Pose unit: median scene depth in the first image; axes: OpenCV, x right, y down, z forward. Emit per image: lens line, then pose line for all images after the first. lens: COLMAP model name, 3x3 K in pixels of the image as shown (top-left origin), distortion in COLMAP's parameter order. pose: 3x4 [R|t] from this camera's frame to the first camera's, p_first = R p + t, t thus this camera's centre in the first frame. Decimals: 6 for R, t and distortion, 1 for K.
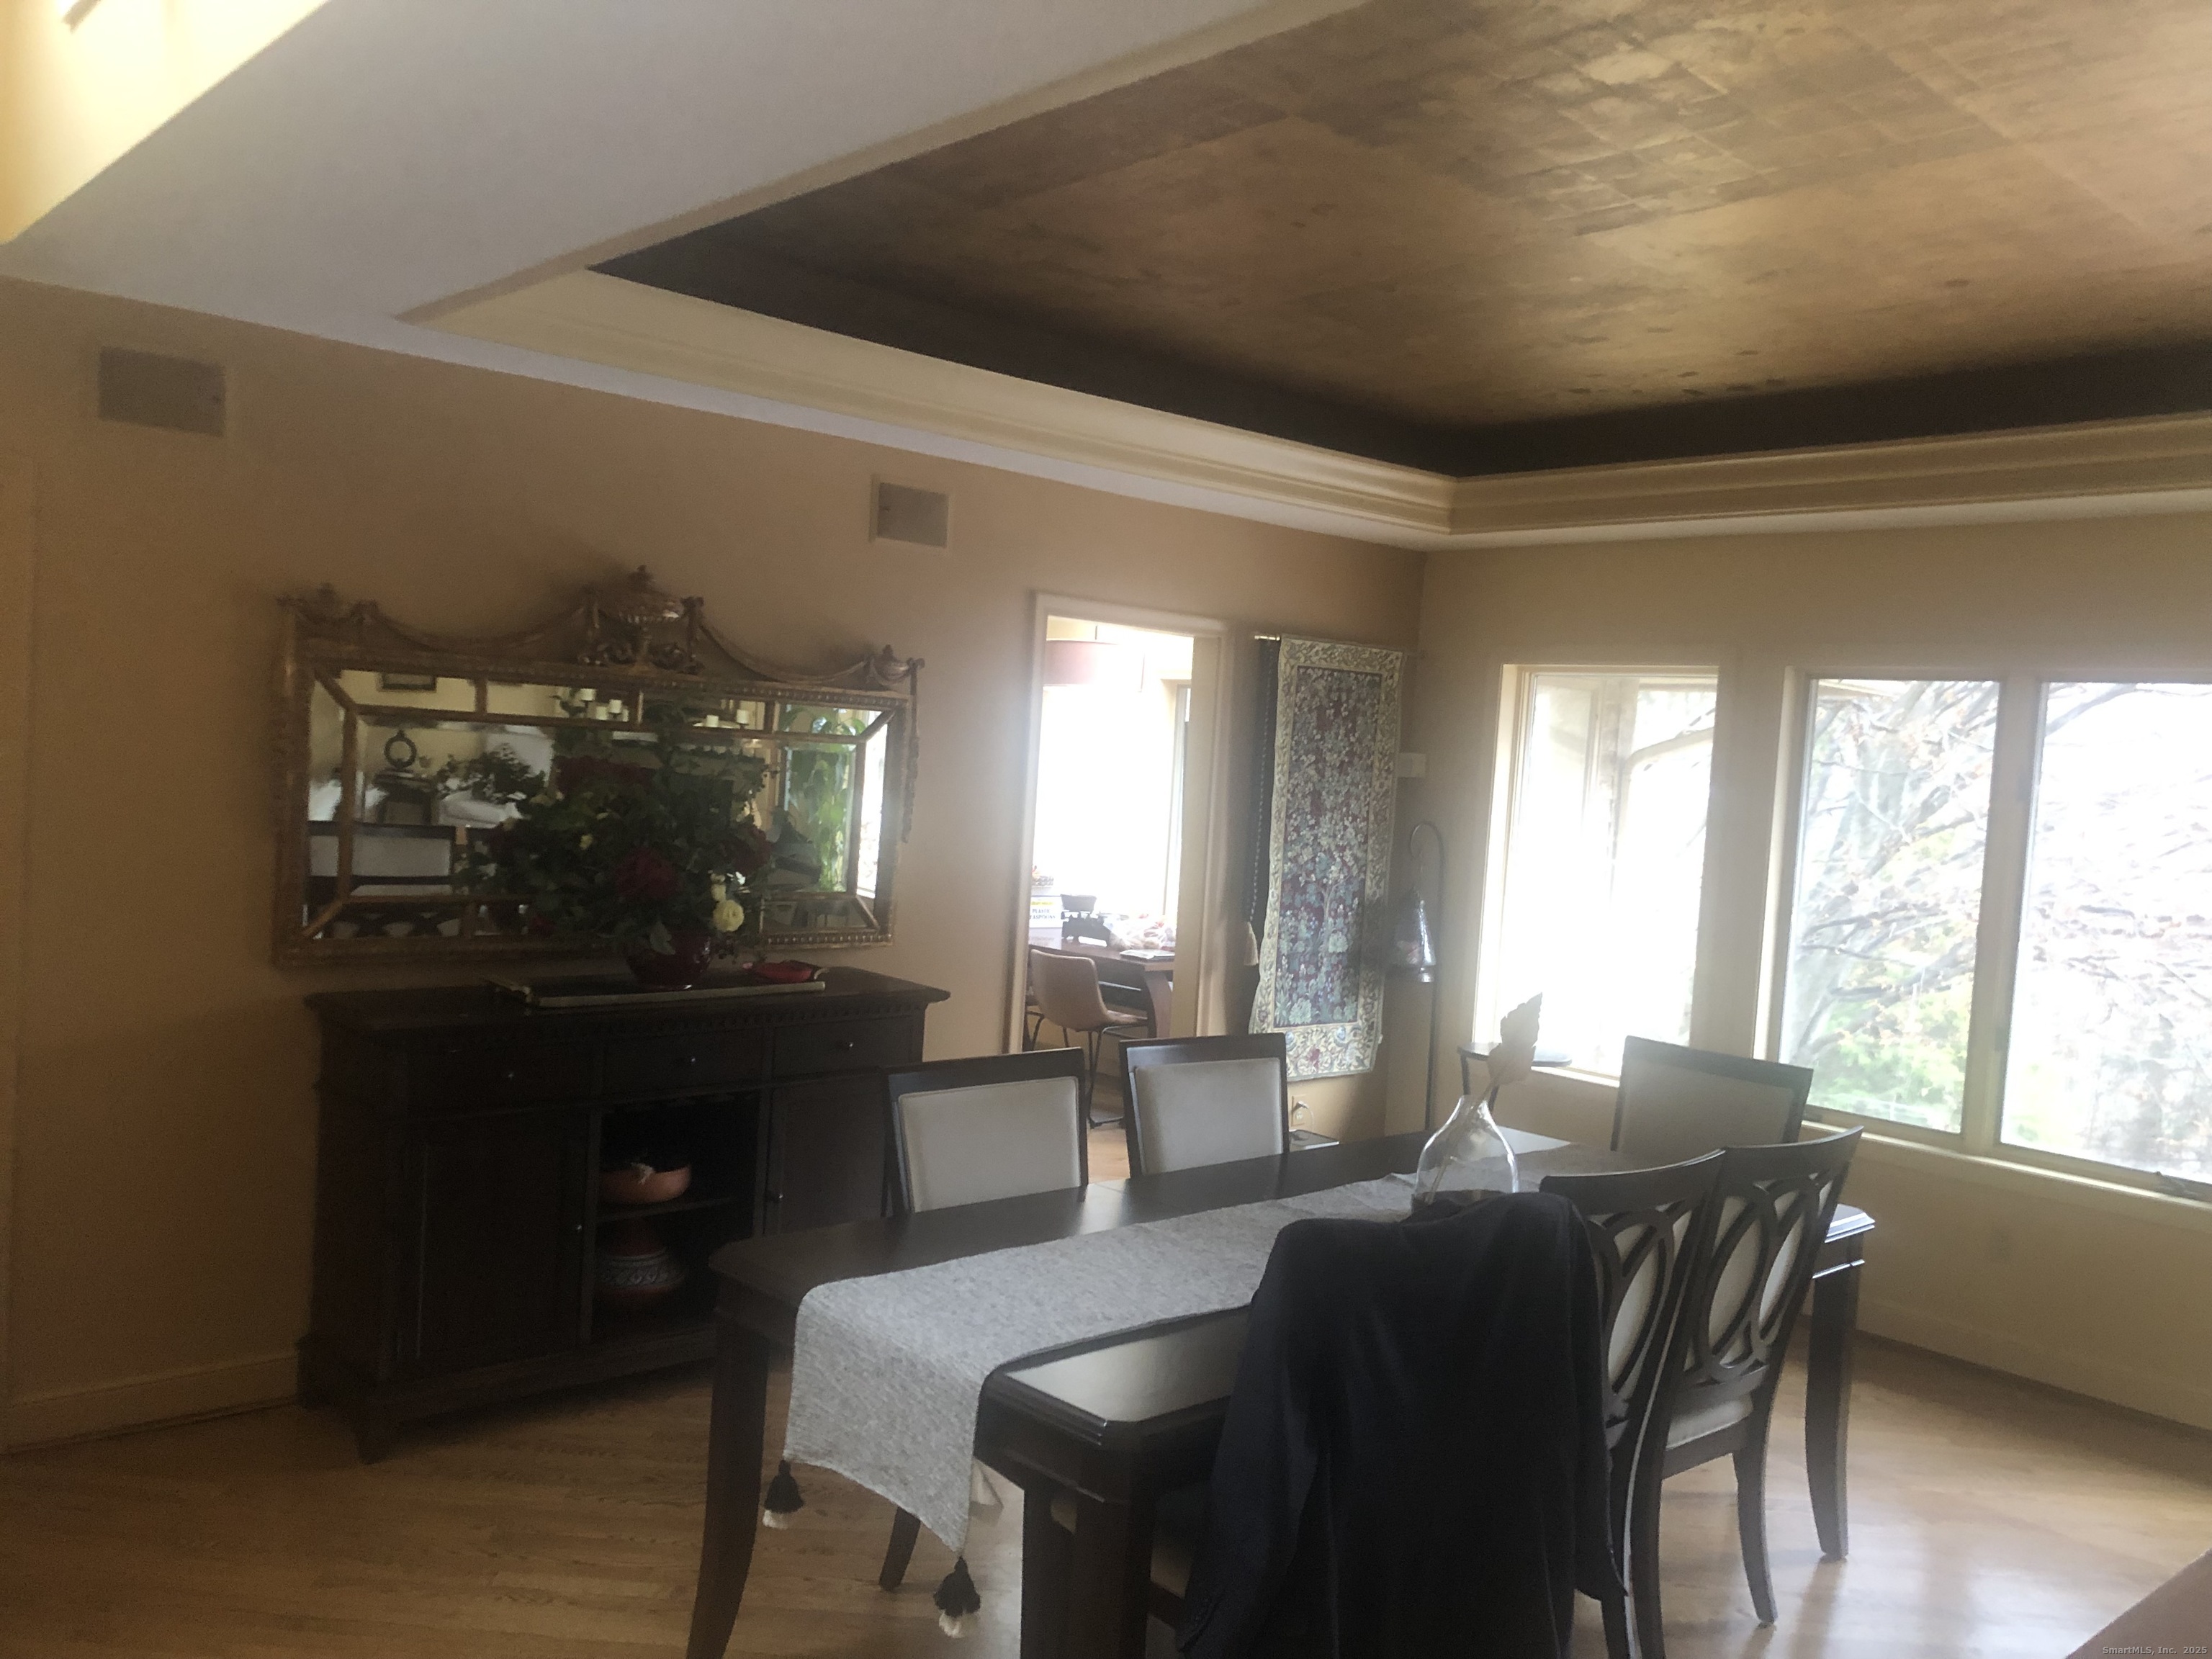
lens RADIAL K [[1802.7, 0, 1106.0], [0, 1802.7, 829.5], [0, 0, 1]] dist [0.044259, -0.045852]
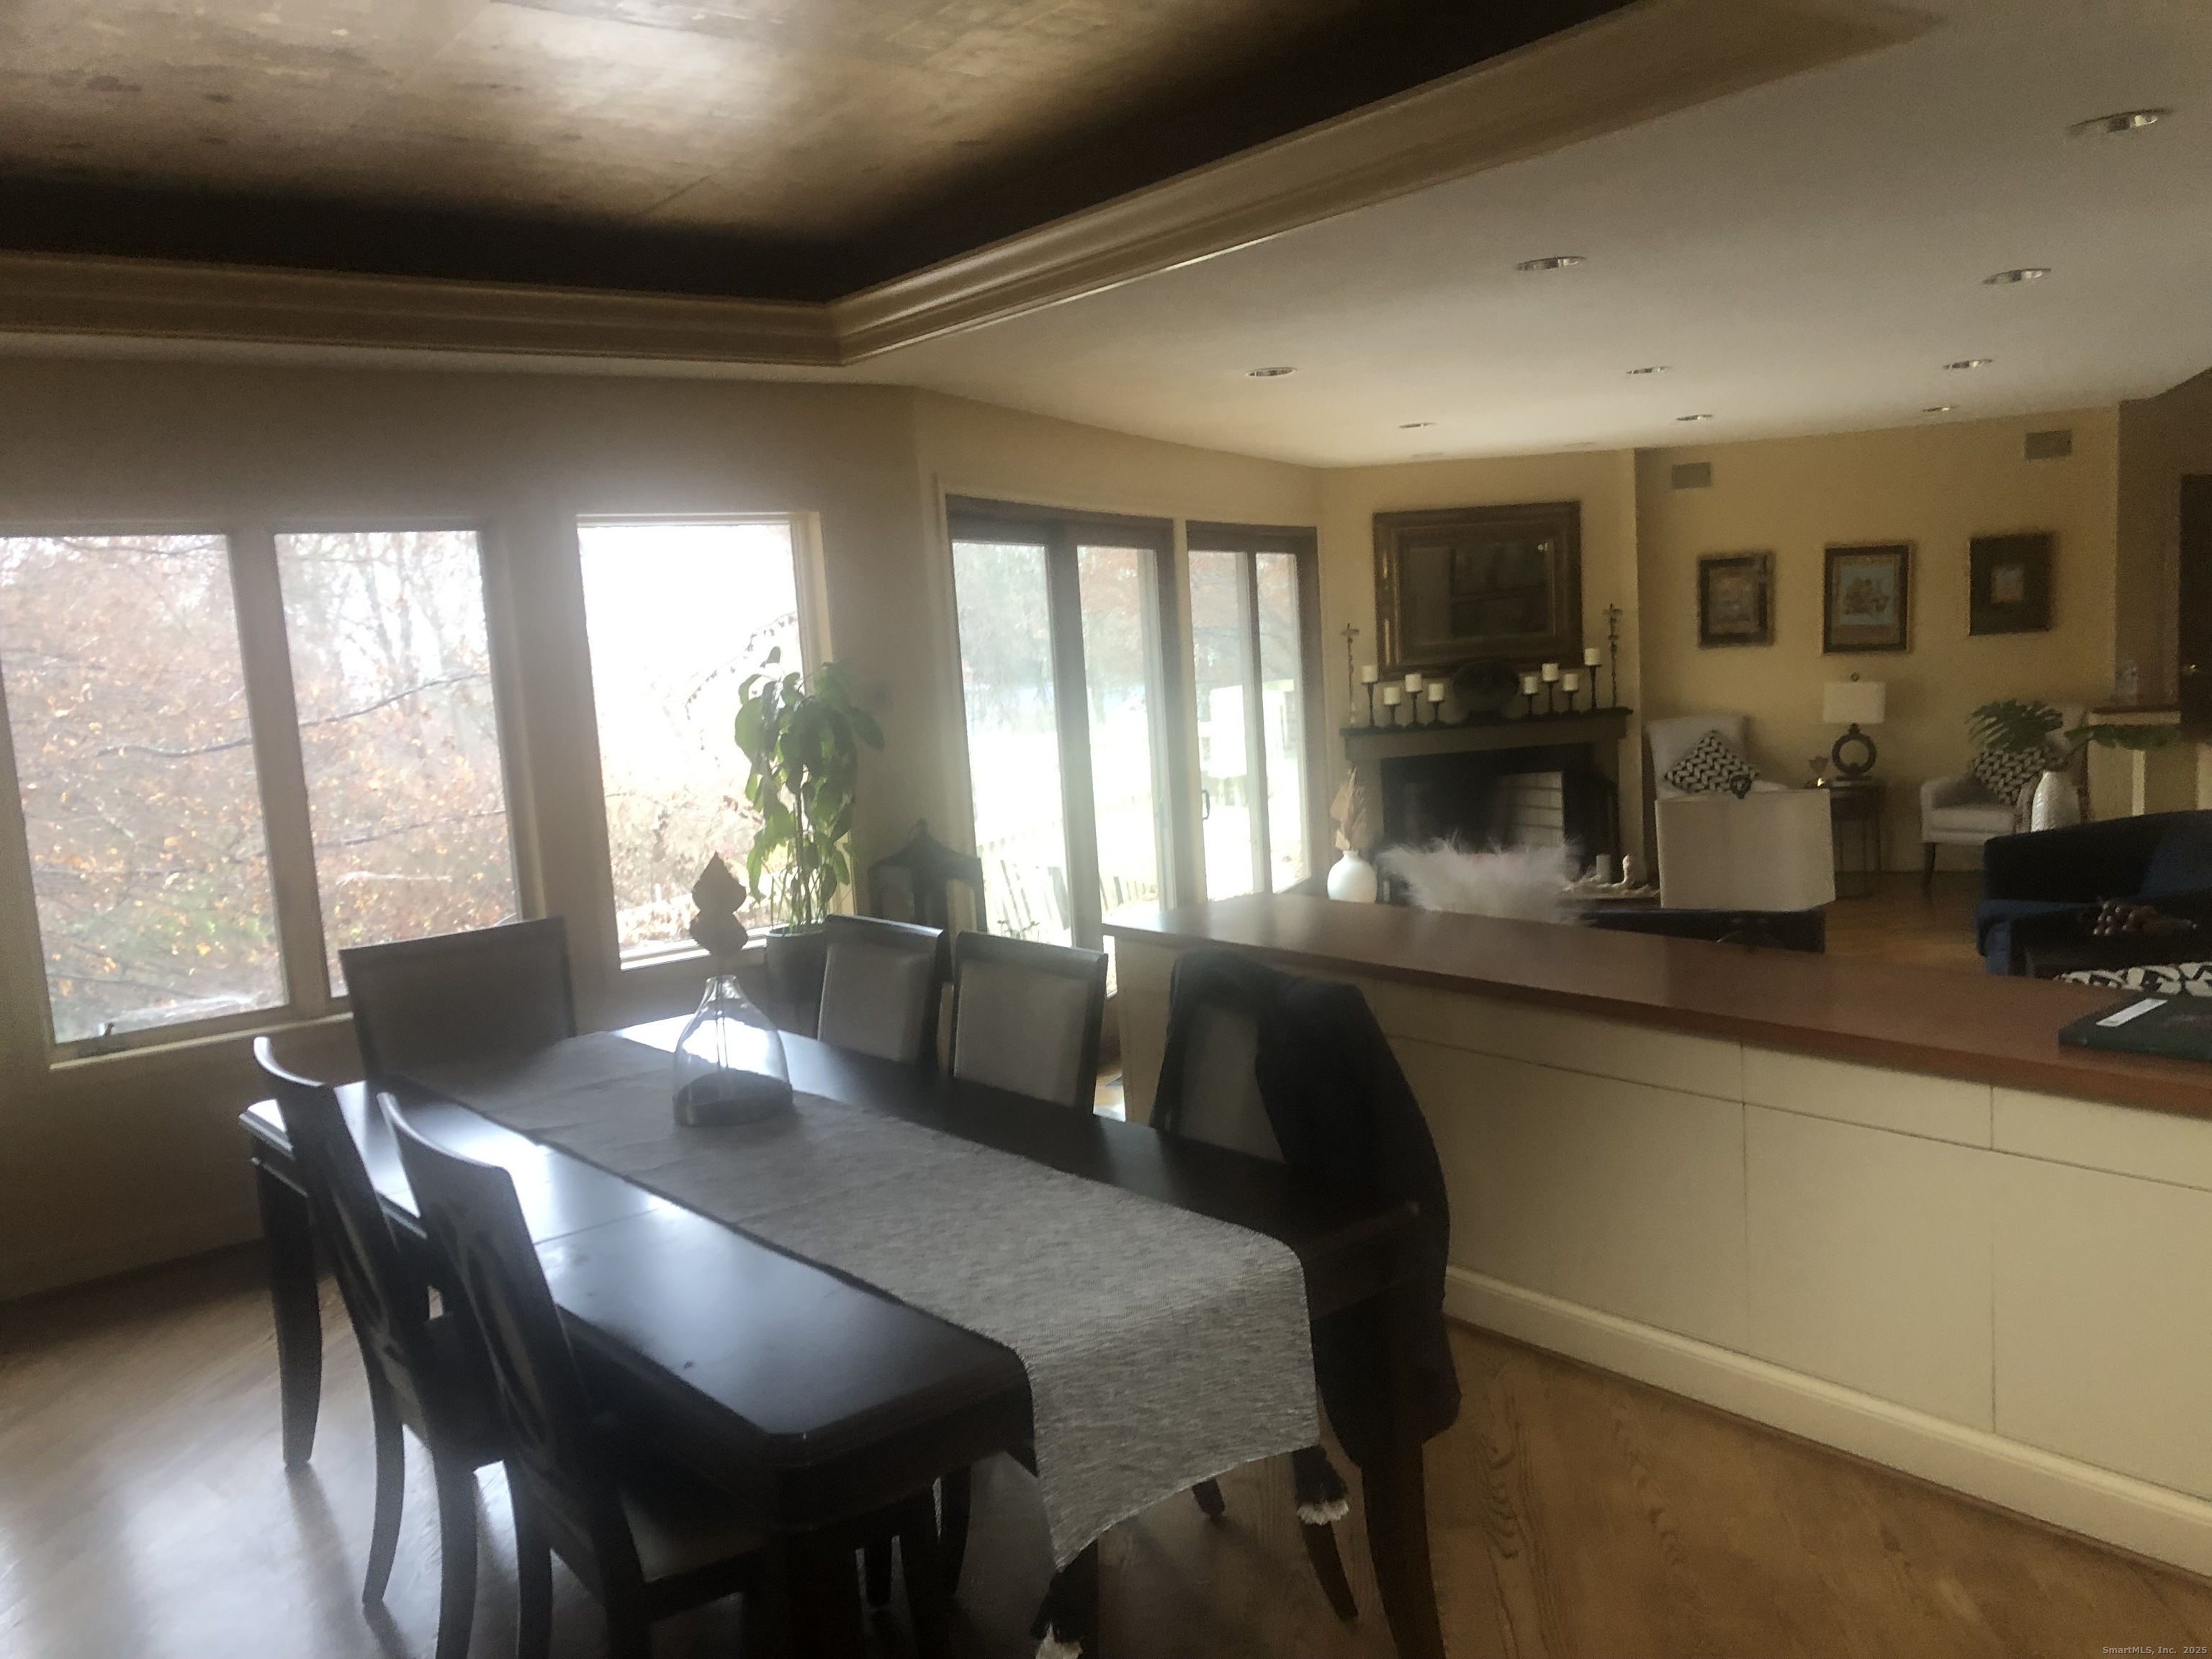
lens RADIAL K [[1849.2, 0, 1106.0], [0, 1849.2, 829.5], [0, 0, 1]] dist [0.080611, -0.001155]
pose [[0.071514, -0.182683, 0.980568, -0.859717], [0.118727, 0.977654, 0.173481, -0.085636], [-0.990348, 0.104014, 0.091606, 0.854471]]
